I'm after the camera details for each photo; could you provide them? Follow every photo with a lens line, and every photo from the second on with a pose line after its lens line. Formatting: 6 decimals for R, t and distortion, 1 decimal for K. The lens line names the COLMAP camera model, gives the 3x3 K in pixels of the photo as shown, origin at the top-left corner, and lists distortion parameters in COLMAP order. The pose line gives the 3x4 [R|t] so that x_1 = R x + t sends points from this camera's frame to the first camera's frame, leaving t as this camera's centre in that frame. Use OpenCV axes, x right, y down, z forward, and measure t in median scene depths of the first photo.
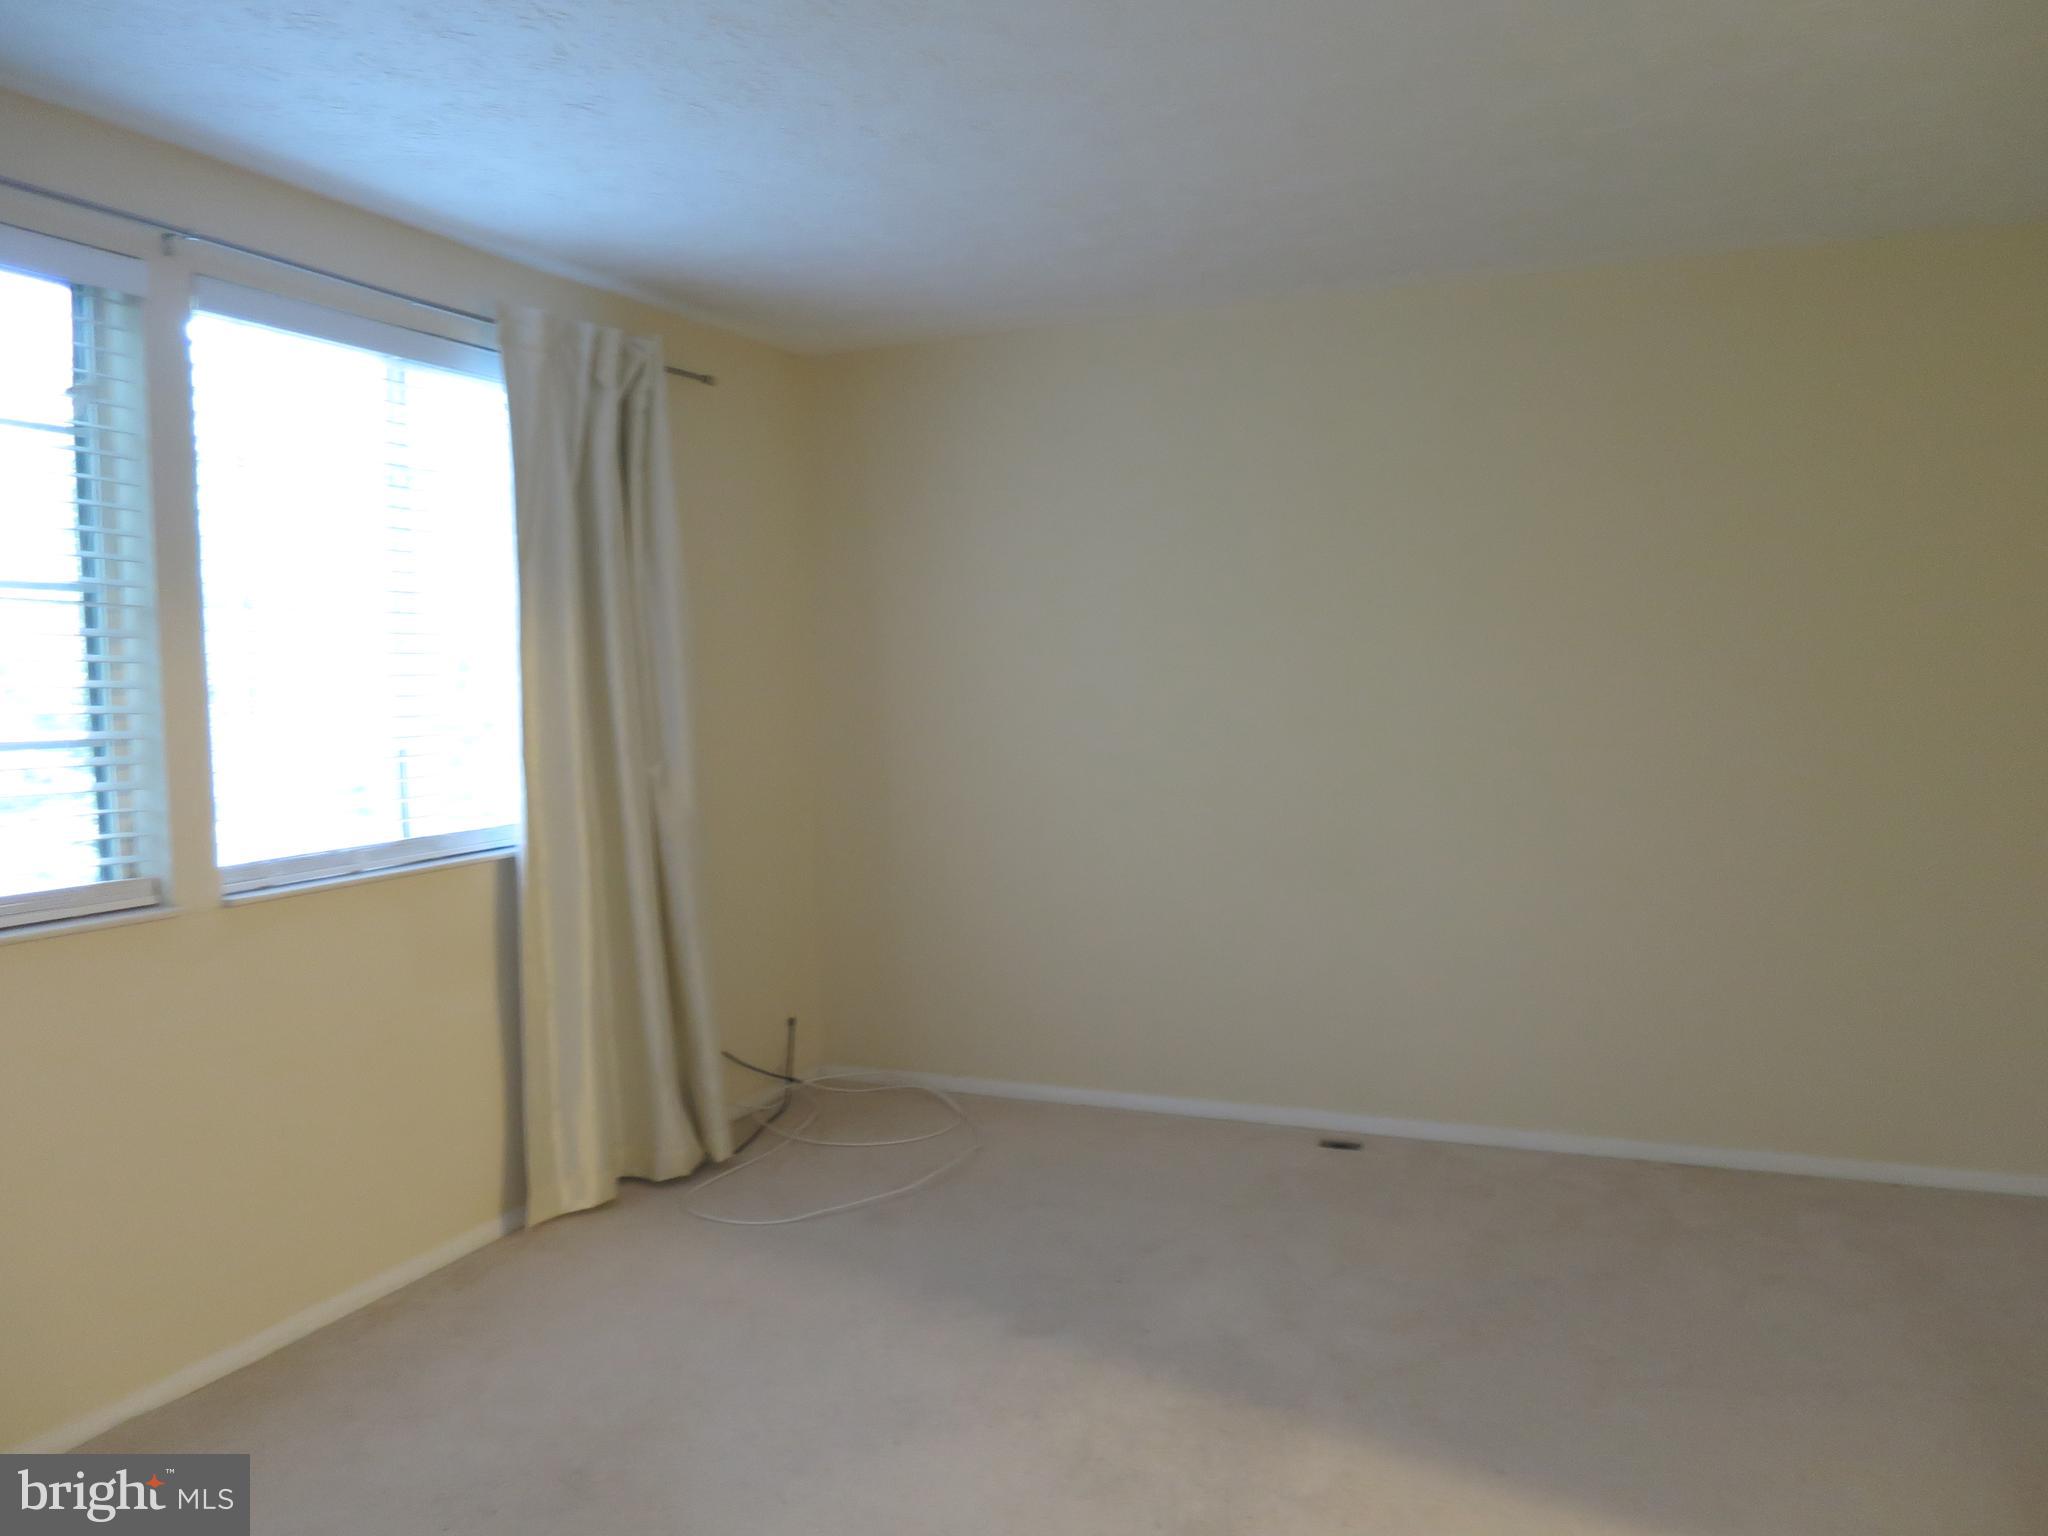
lens RADIAL K [[1461.1, 0, 1024.0], [0, 1461.1, 768.0], [0, 0, 1]] dist [-0.069014, 0.021580]
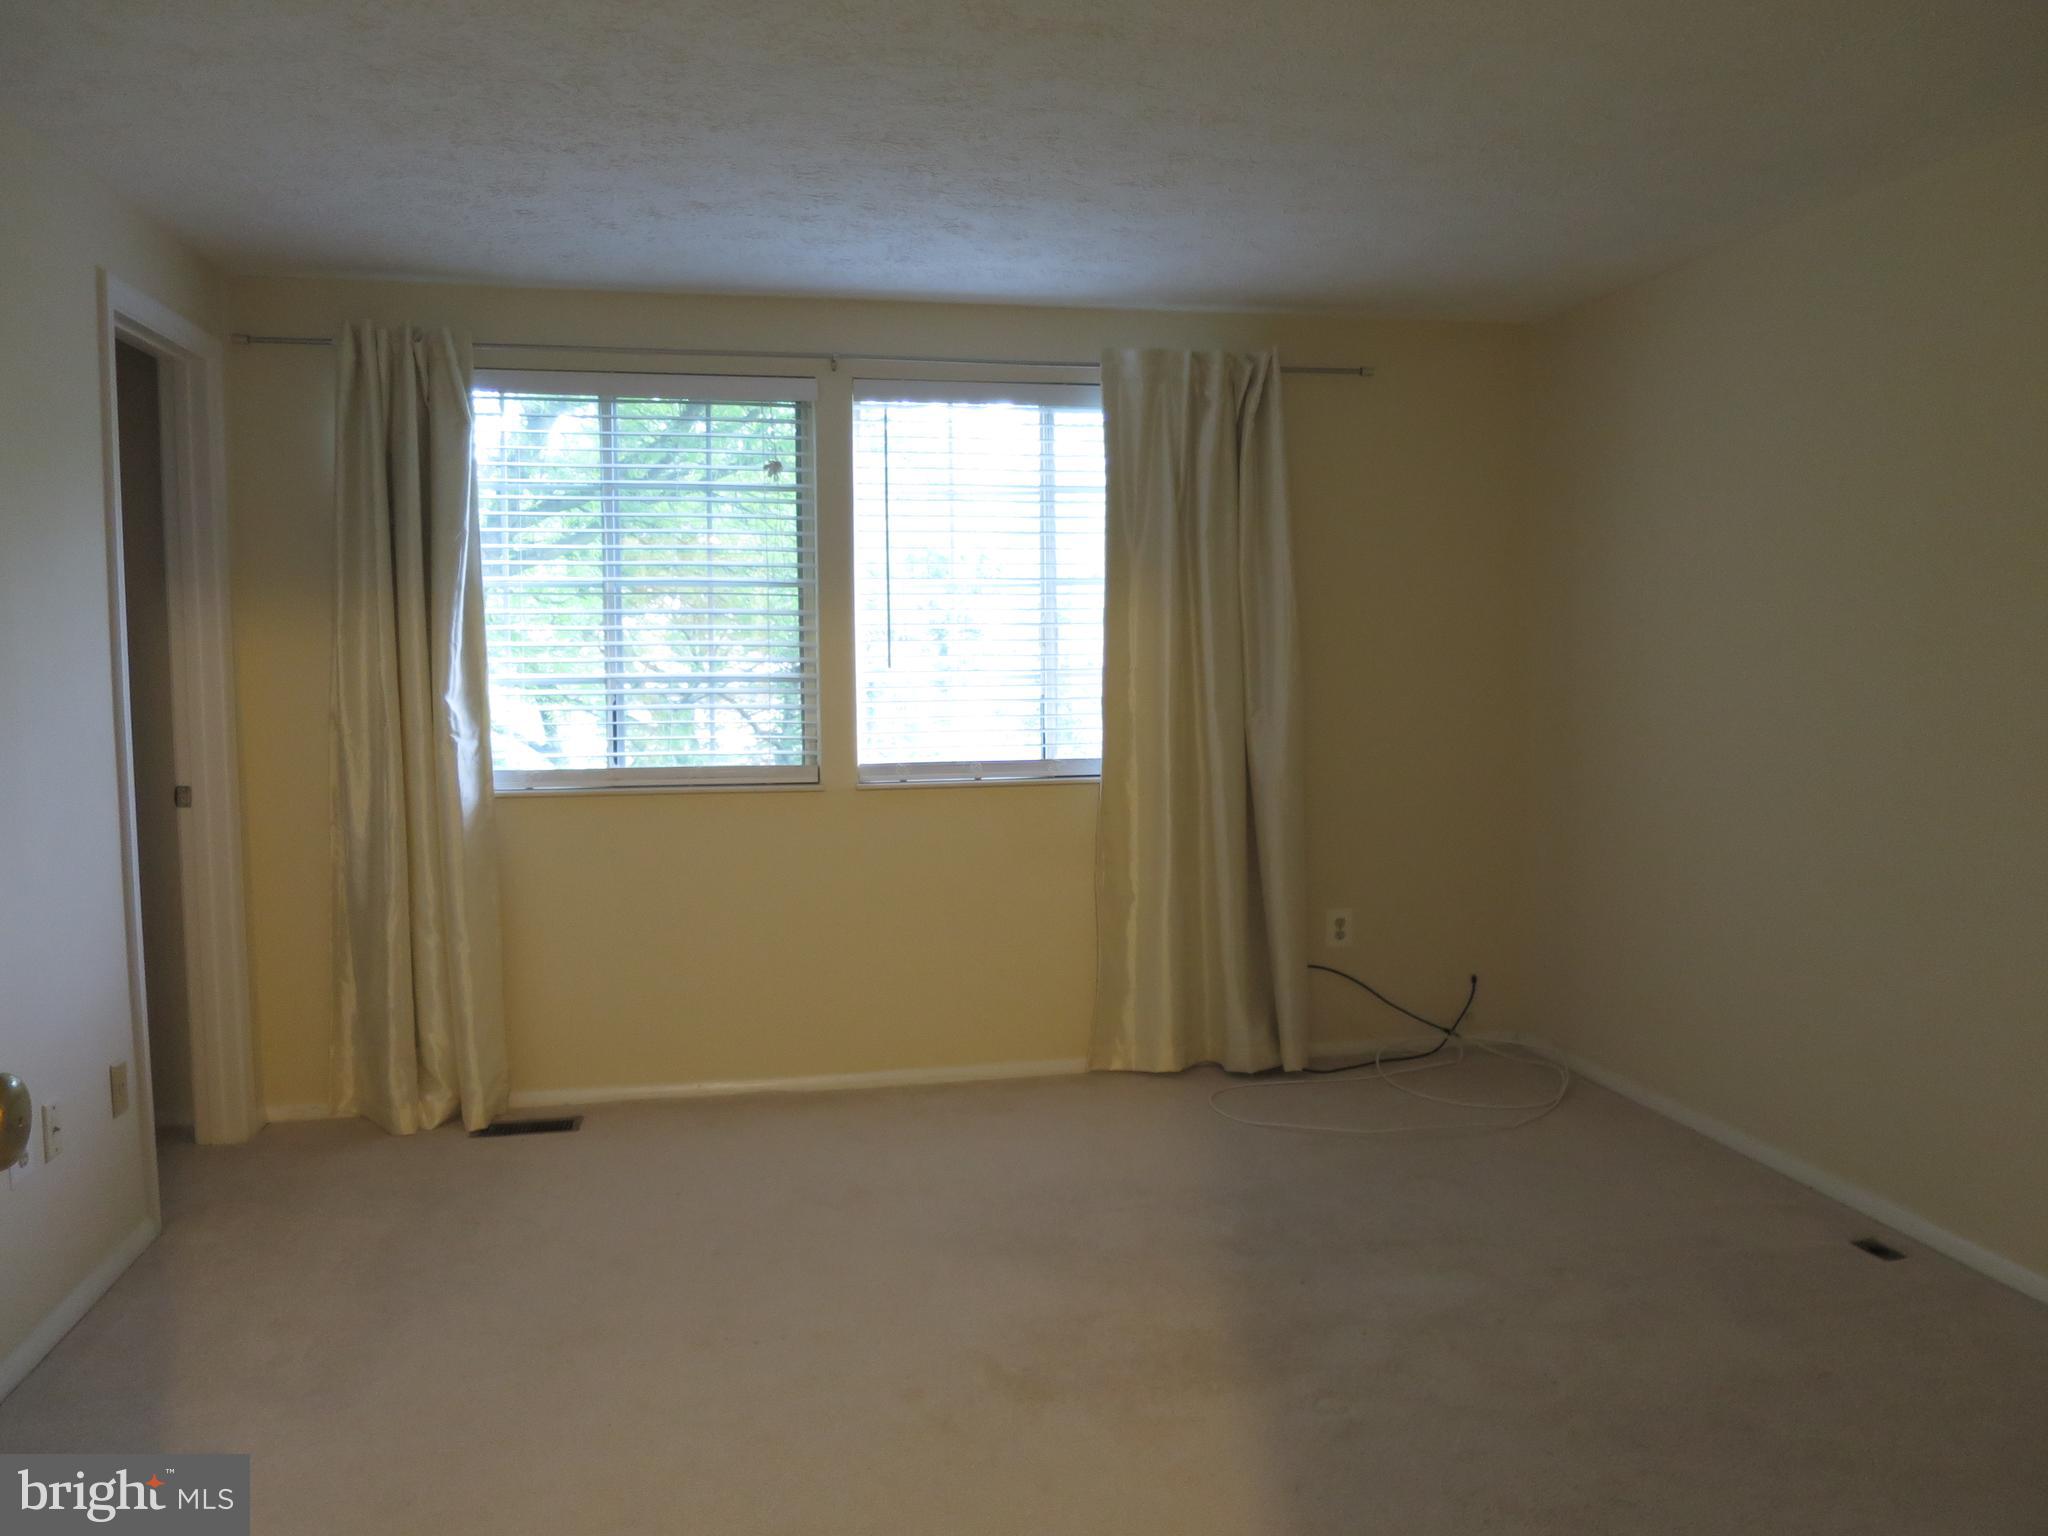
lens RADIAL K [[1461.1, 0, 1024.0], [0, 1461.1, 768.0], [0, 0, 1]] dist [-0.069014, 0.021580]
pose [[0.544614, 0.074074, -0.835409, 0.696276], [-0.055200, 0.997098, 0.052425, -0.014664], [0.836868, 0.017564, 0.547122, 0.231514]]
